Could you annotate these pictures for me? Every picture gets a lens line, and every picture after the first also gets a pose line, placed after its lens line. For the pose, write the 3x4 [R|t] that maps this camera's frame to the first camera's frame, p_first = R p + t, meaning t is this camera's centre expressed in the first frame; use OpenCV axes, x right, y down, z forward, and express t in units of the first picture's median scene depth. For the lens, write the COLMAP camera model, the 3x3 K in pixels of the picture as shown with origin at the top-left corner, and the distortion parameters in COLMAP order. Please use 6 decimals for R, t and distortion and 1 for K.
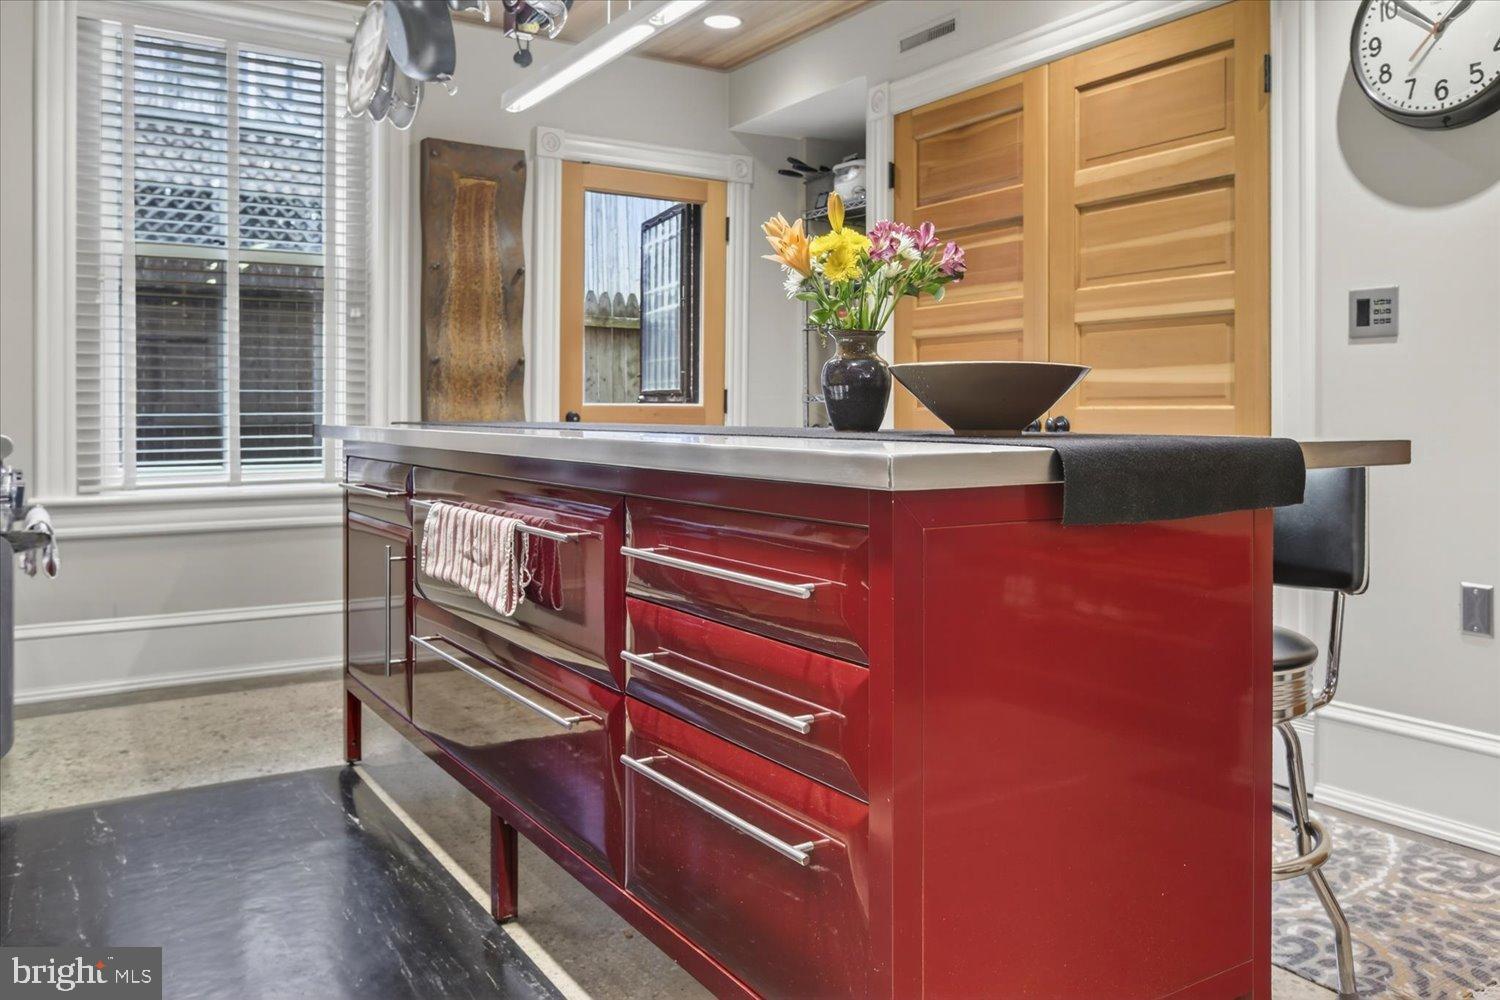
lens RADIAL K [[1147.8, 0, 746.2], [0, 1147.8, 420.0], [0, 0, 1]] dist [-0.009172, -0.001418]
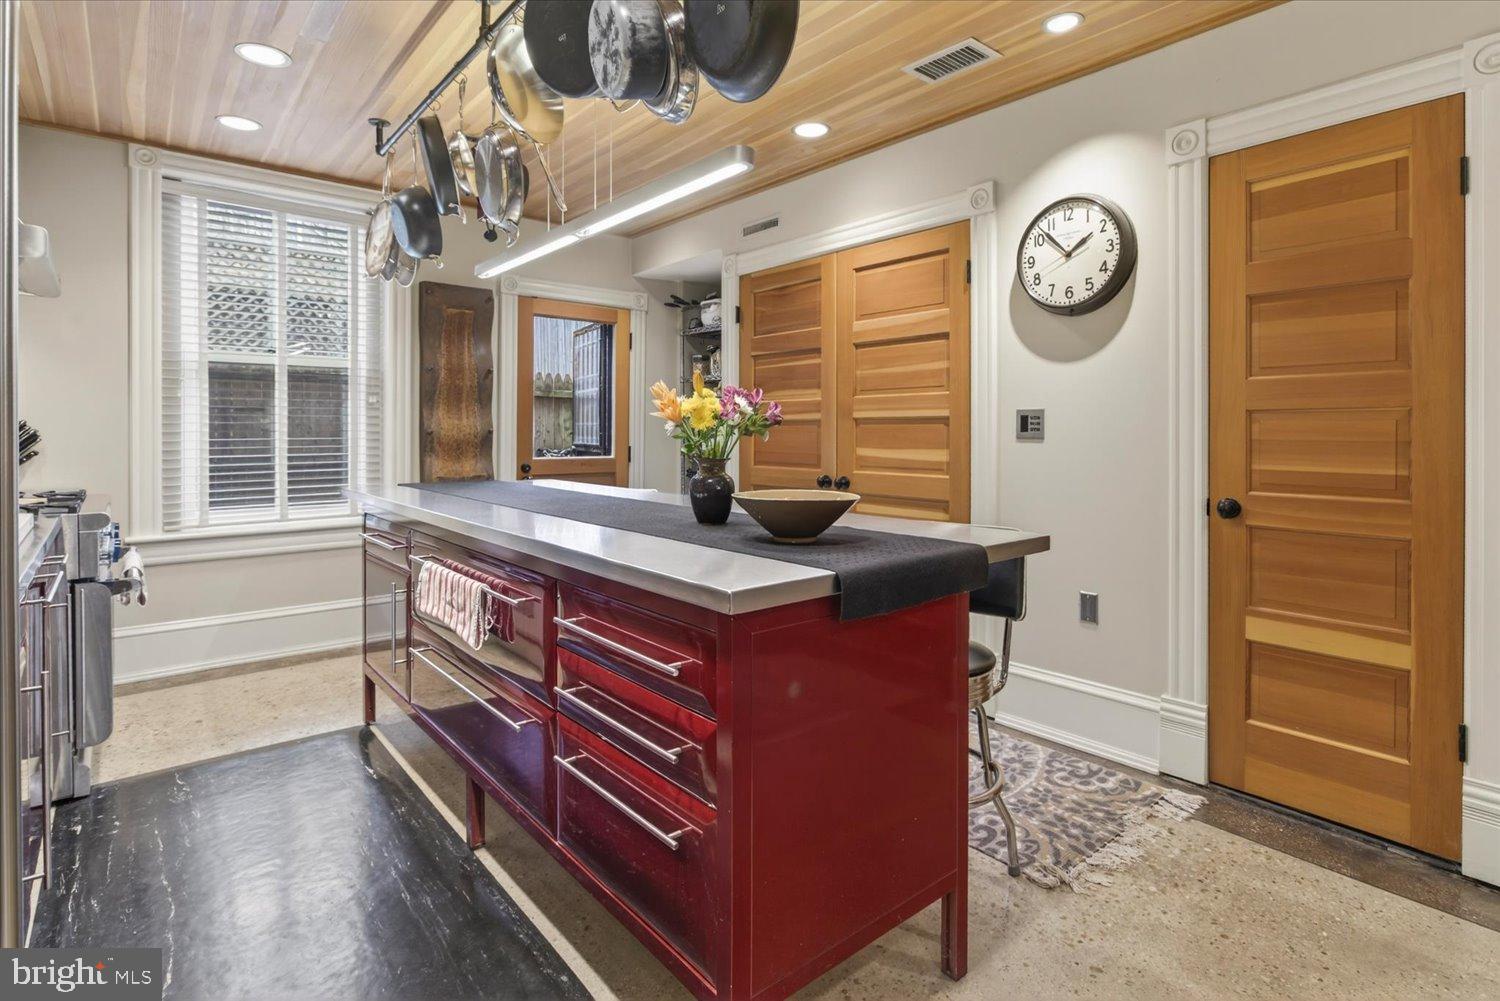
lens RADIAL K [[745.8, 0, 746.5], [0, 745.8, 436.3], [0, 0, 1]] dist [-0.013182, 0.000432]
pose [[0.991002, 0.000662, 0.133846, 0.004910], [-0.000739, 1.000000, 0.000524, -0.064456], [-0.133846, -0.000618, 0.991002, 0.002935]]
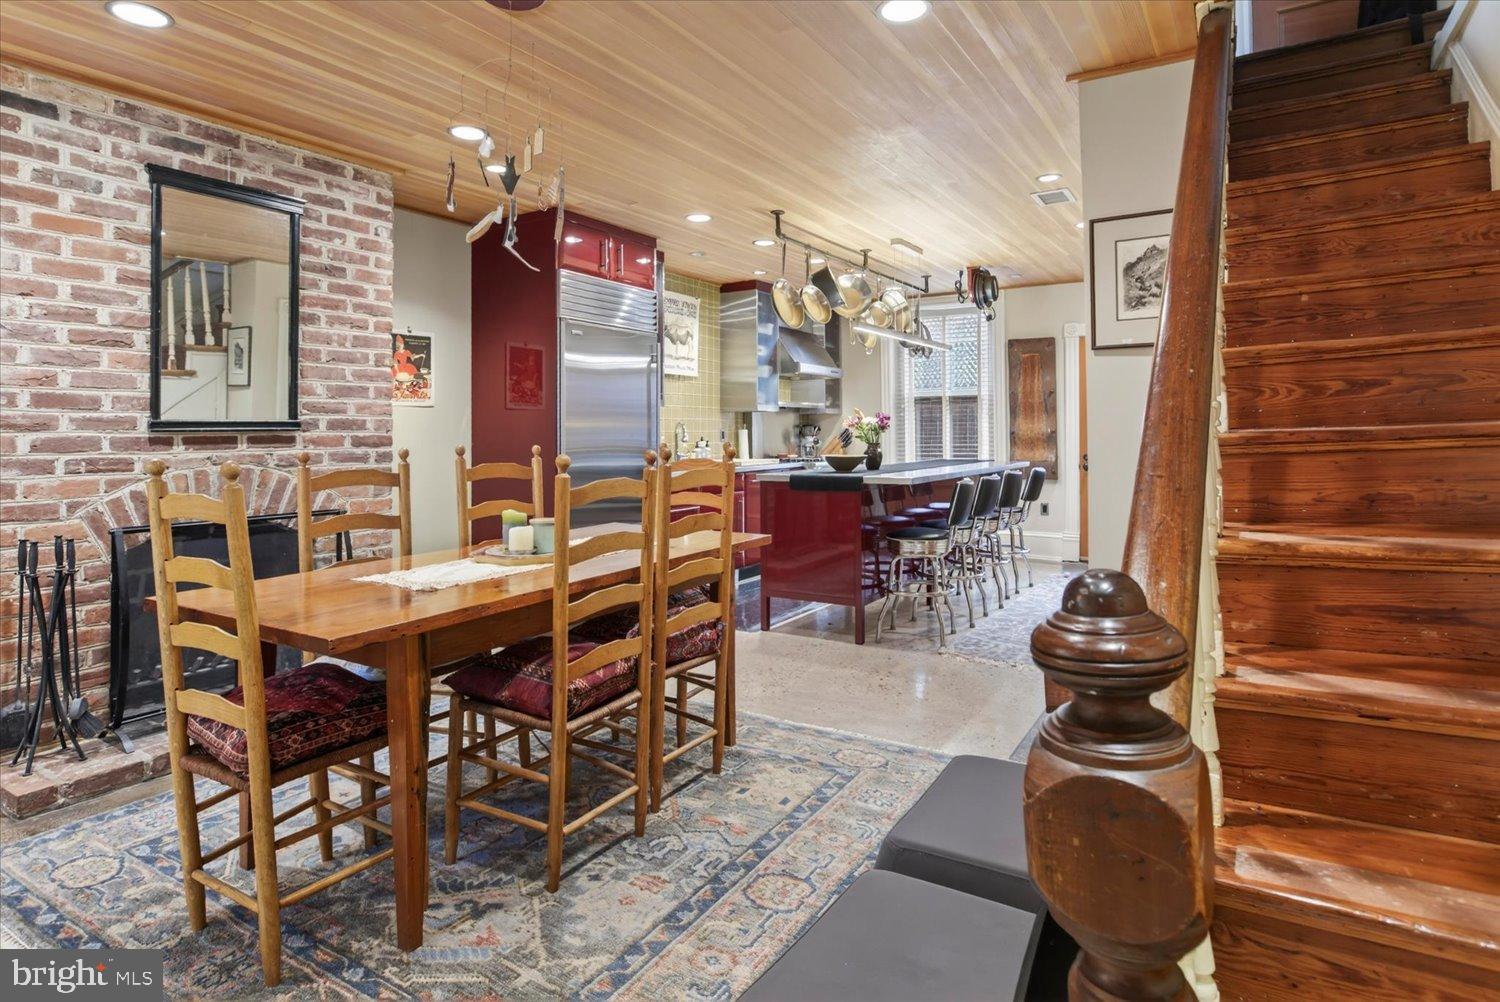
lens RADIAL K [[806.2, 0, 741.0], [0, 806.2, 424.9], [0, 0, 1]] dist [-0.000387, -0.000897]
pose [[0.421864, -0.010602, -0.906597, 1.368082], [0.000795, 0.999936, -0.011324, -0.066259], [0.906659, 0.004056, 0.421845, -0.295515]]
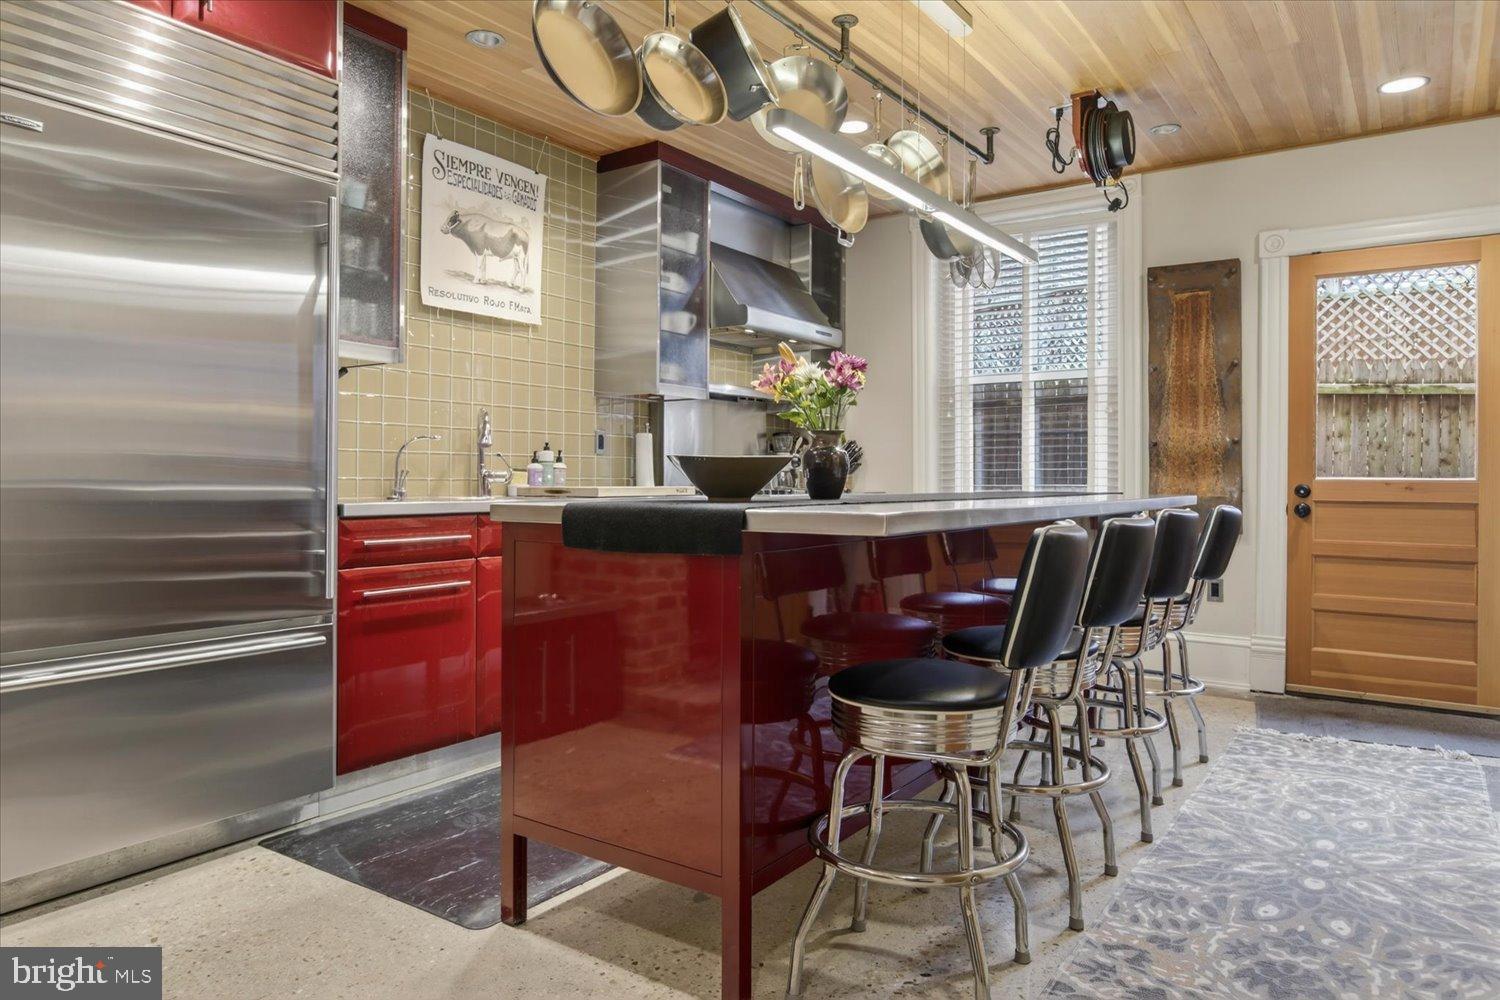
lens RADIAL K [[970.0, 0, 745.8], [0, 970.0, 479.0], [0, 0, 1]] dist [-0.002845, -0.000045]
pose [[0.380562, 0.003394, -0.924749, 0.732491], [-0.009124, 0.999958, -0.000085, -0.012328], [0.924710, 0.008469, 0.380577, 0.247251]]
